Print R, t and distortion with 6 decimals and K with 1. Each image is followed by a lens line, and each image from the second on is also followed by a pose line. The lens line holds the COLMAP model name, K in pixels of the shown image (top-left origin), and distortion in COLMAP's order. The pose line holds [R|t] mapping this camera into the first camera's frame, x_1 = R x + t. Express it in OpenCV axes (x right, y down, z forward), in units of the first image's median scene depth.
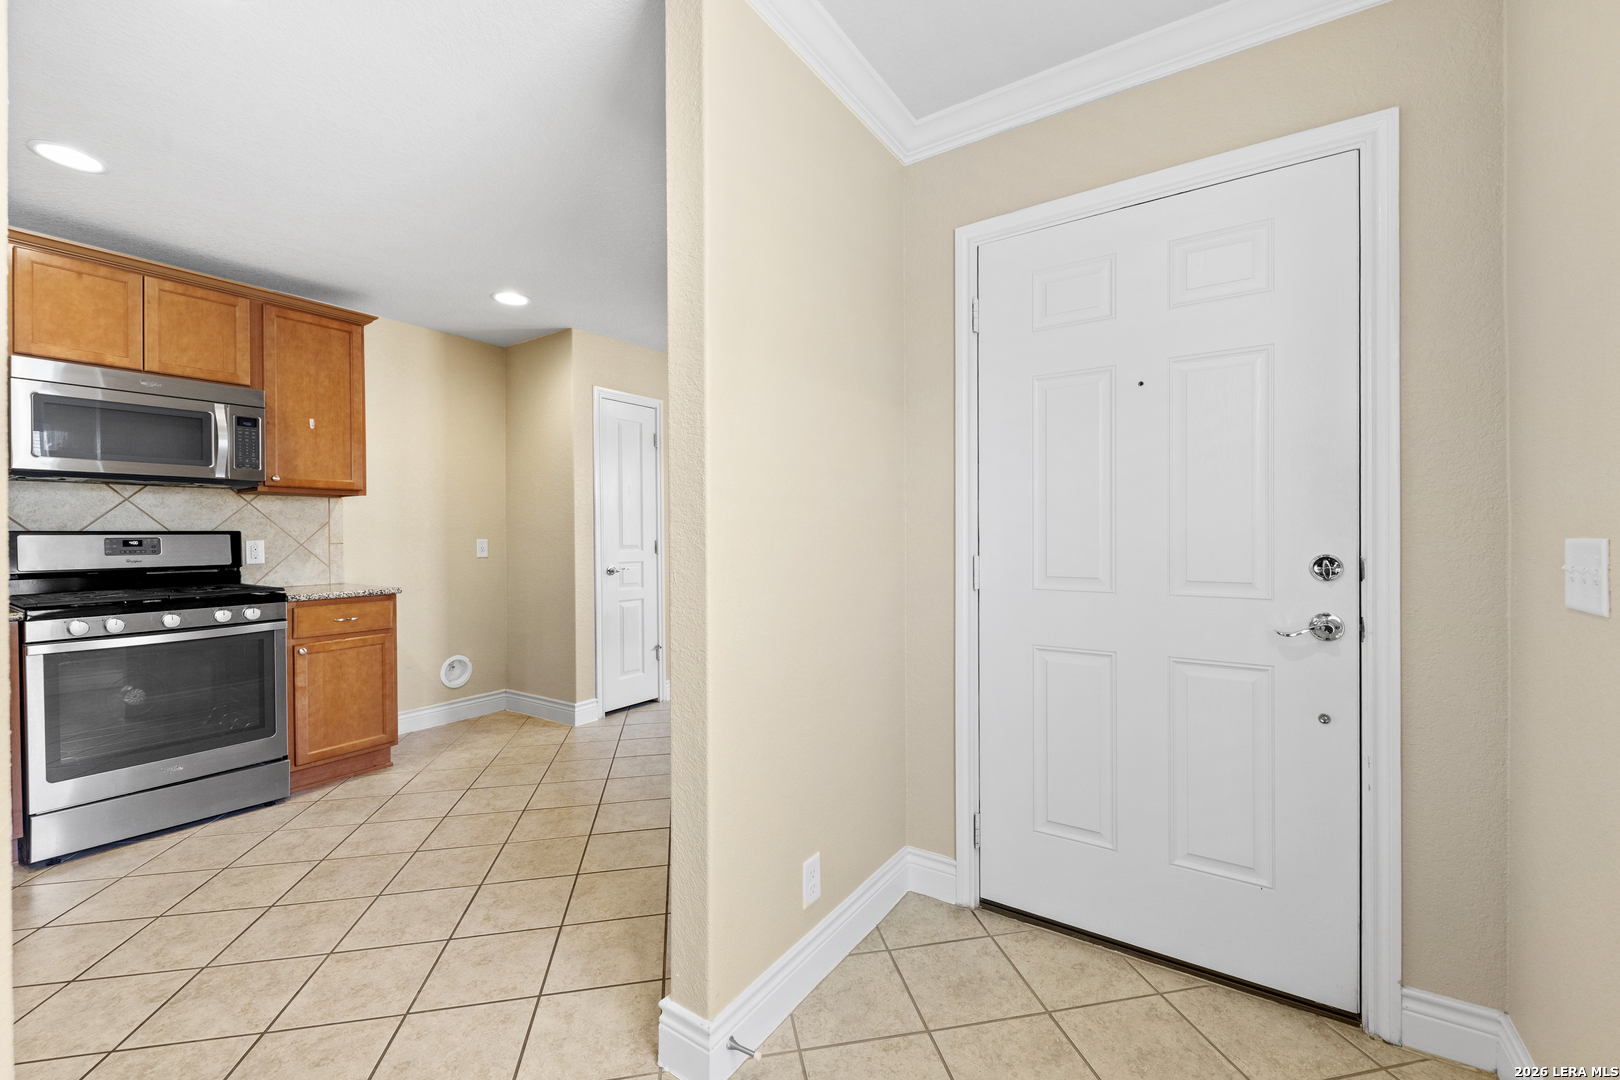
lens RADIAL K [[660.8, 0, 813.3], [0, 660.8, 537.4], [0, 0, 1]] dist [0.012179, -0.008056]
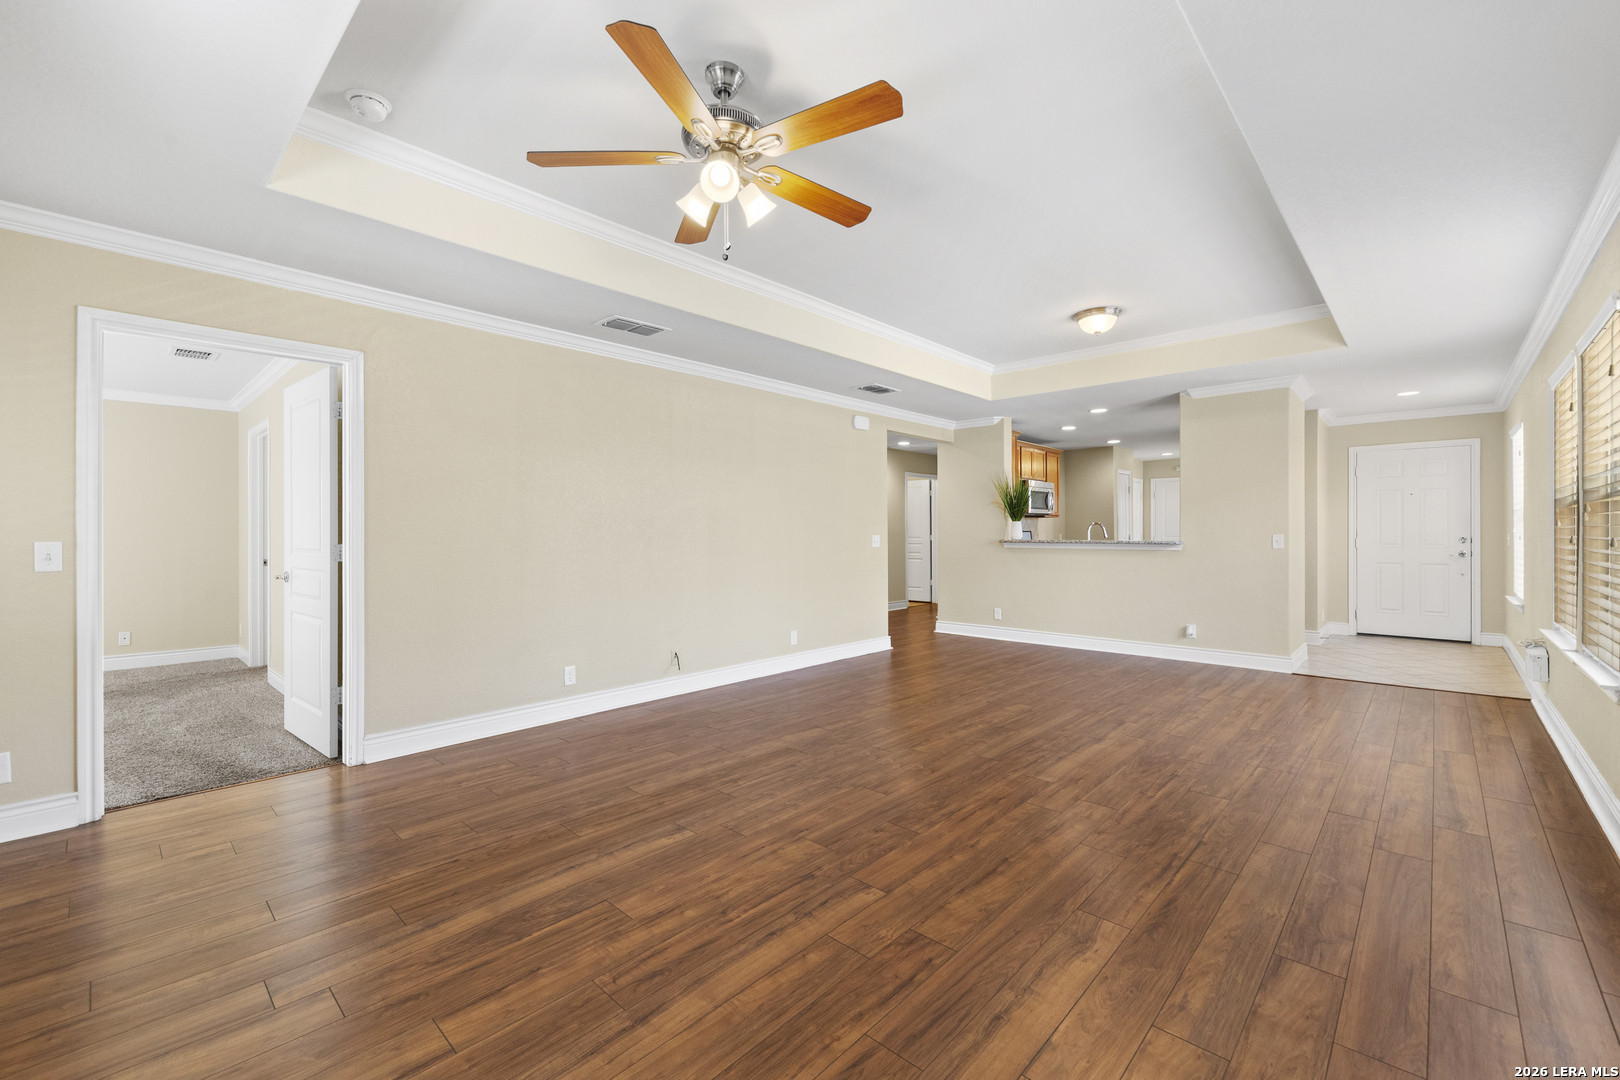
lens RADIAL K [[660.8, 0, 813.3], [0, 660.8, 537.4], [0, 0, 1]] dist [0.012179, -0.008056]
pose [[0.986424, 0.002700, -0.164194, -1.553013], [-0.002419, 0.999995, 0.001912, 0.016693], [0.164199, -0.001489, 0.986426, -2.285802]]
